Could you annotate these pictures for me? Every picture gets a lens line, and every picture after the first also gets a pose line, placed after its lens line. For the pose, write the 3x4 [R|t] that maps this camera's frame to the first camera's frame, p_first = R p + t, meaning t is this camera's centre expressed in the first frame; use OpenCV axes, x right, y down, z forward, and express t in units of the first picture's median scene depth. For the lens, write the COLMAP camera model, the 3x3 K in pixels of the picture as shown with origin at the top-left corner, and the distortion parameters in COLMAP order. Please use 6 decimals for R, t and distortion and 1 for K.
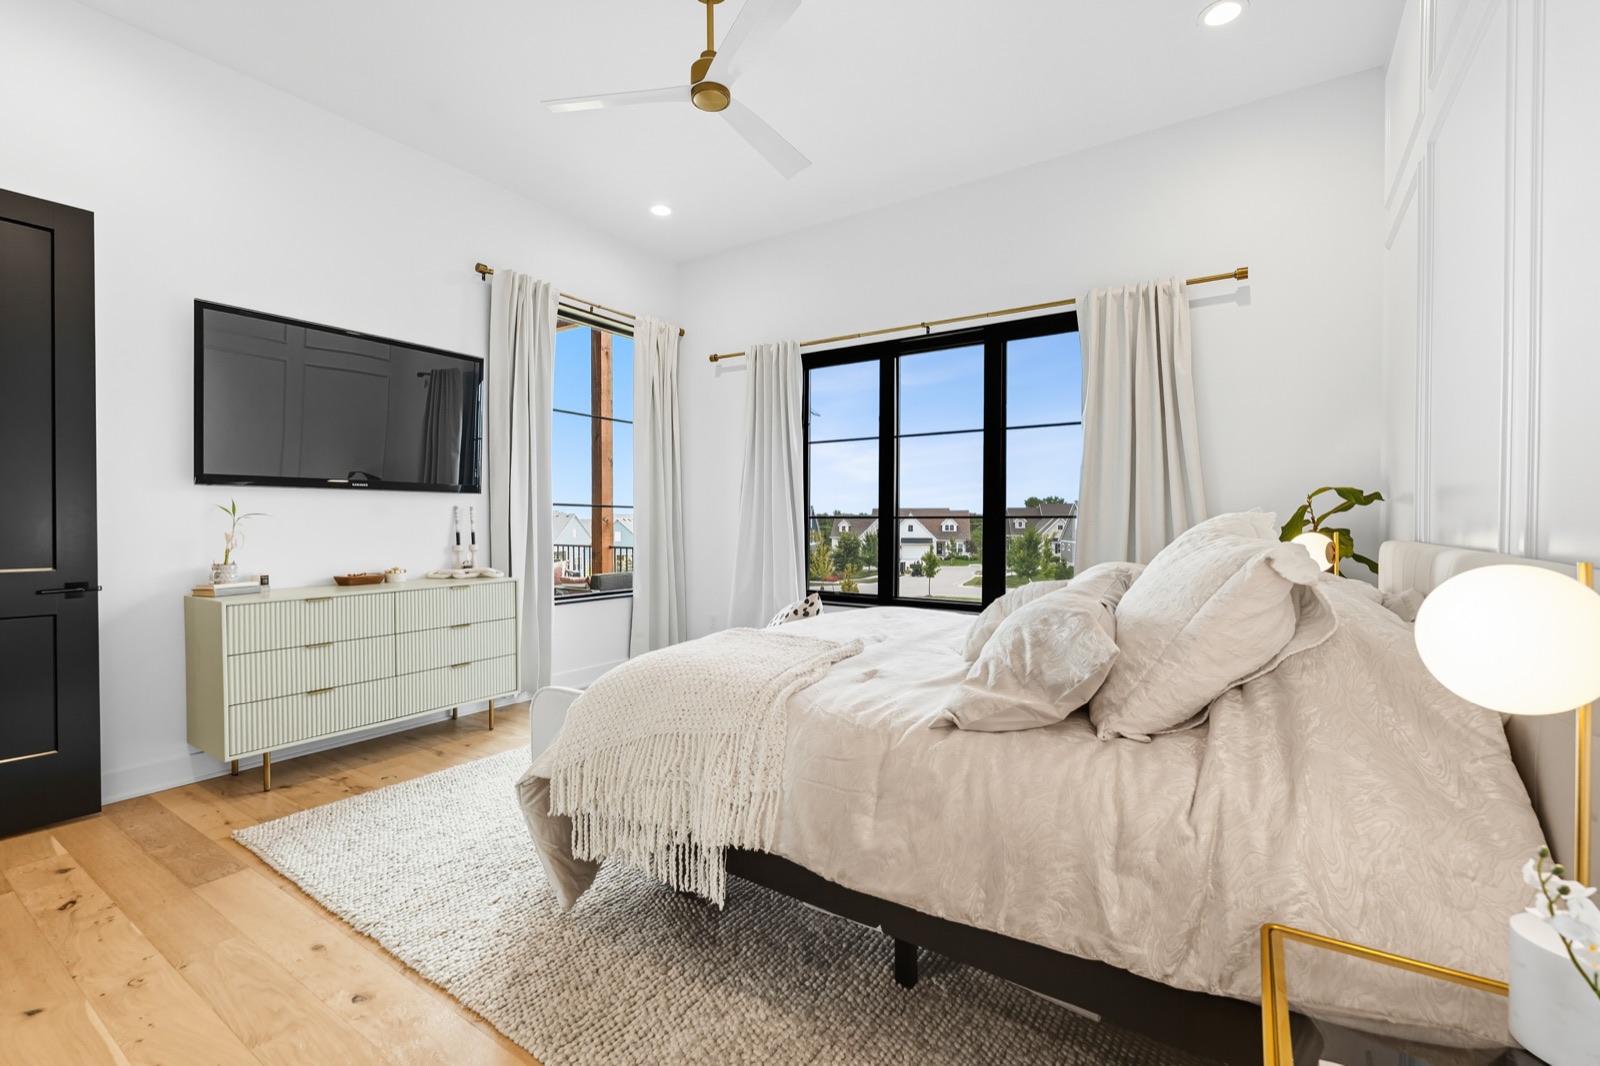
lens RADIAL K [[692.7, 0, 787.0], [0, 692.7, 531.1], [0, 0, 1]] dist [-0.001213, -0.000163]
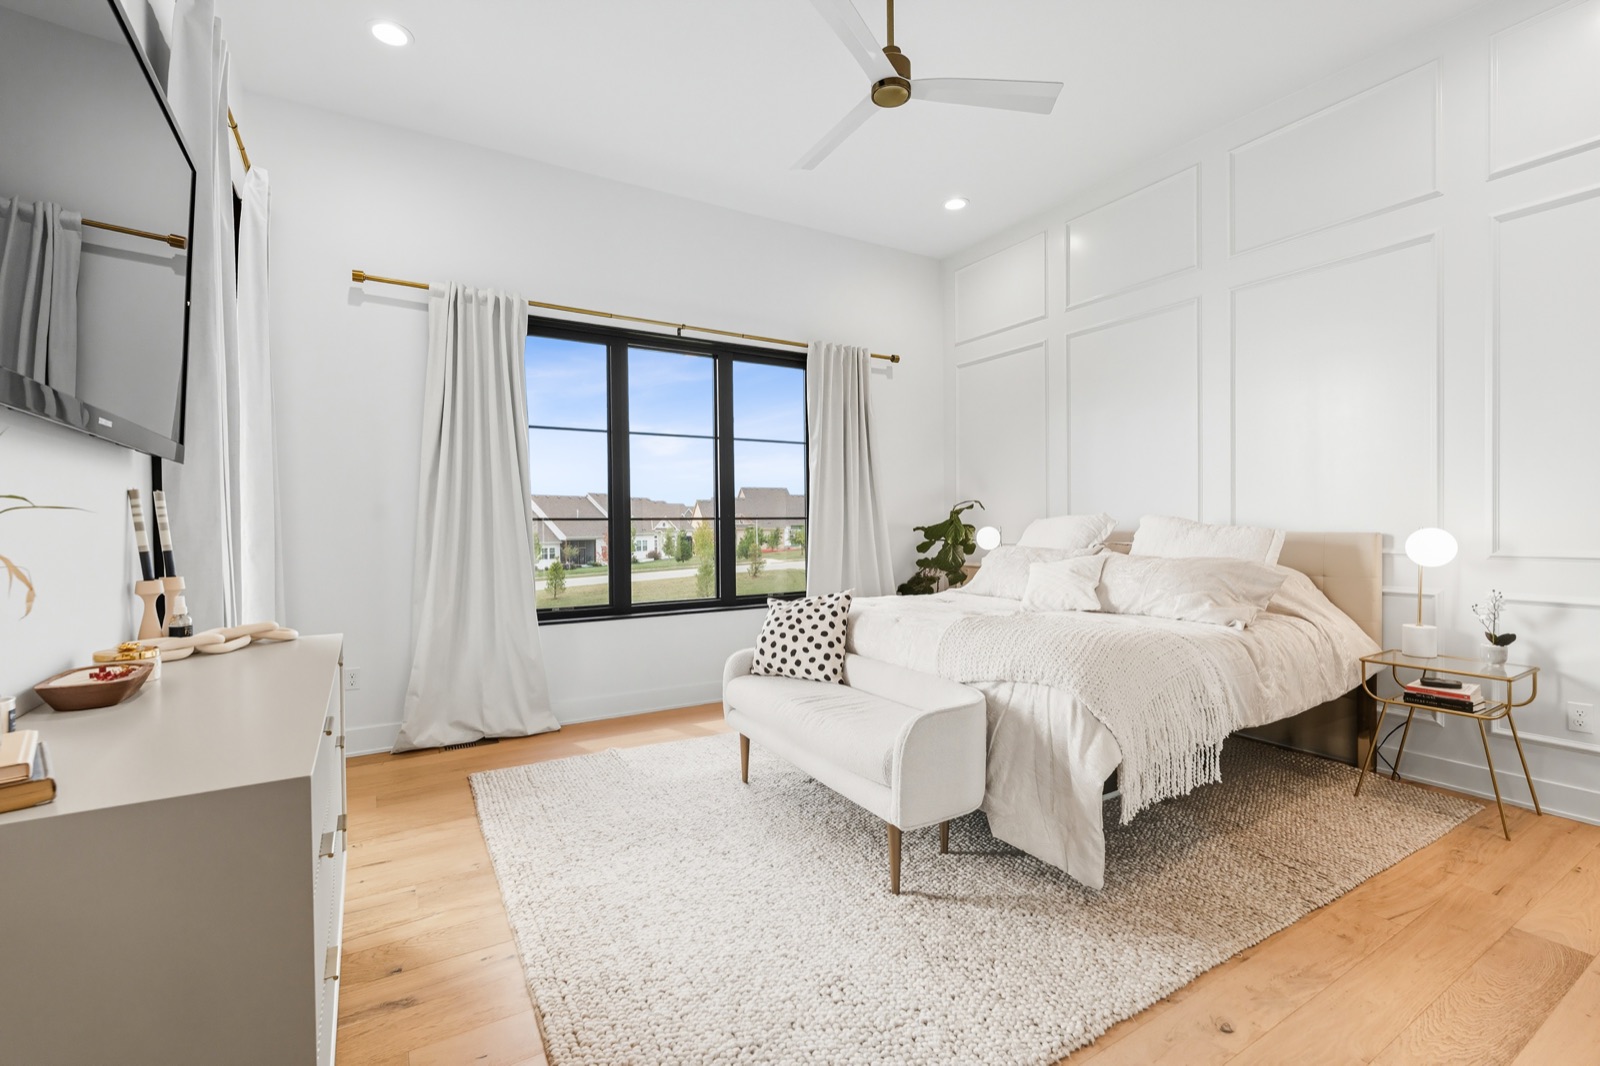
lens RADIAL K [[713.3, 0, 797.5], [0, 713.3, 521.2], [0, 0, 1]] dist [-0.003008, -0.000086]
pose [[0.423131, 0.000742, 0.906068, -0.841747], [0.022090, 0.999694, -0.011135, -0.002636], [-0.905799, 0.024727, 0.422985, 0.536272]]
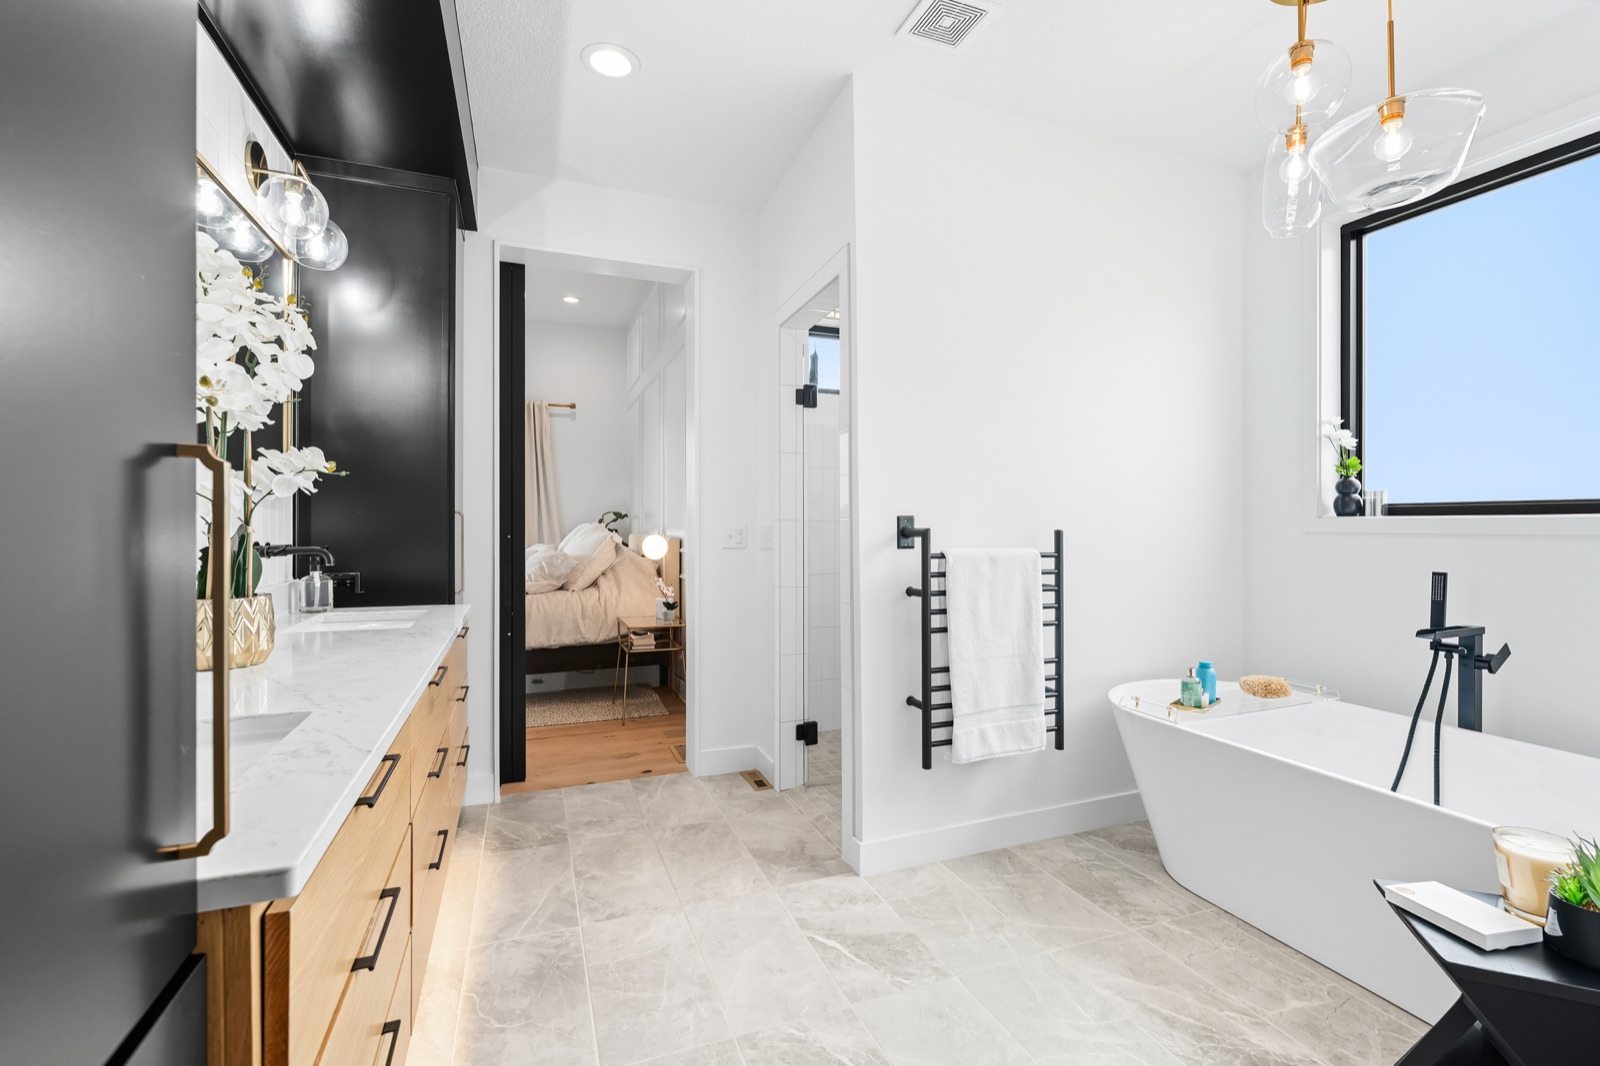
lens RADIAL K [[692.7, 0, 787.0], [0, 692.7, 531.1], [0, 0, 1]] dist [-0.001213, -0.000163]
pose [[0.575371, -0.006391, 0.817867, -0.665158], [0.009881, 0.999951, 0.000863, 0.006450], [-0.817833, 0.007585, 0.575406, -0.705549]]
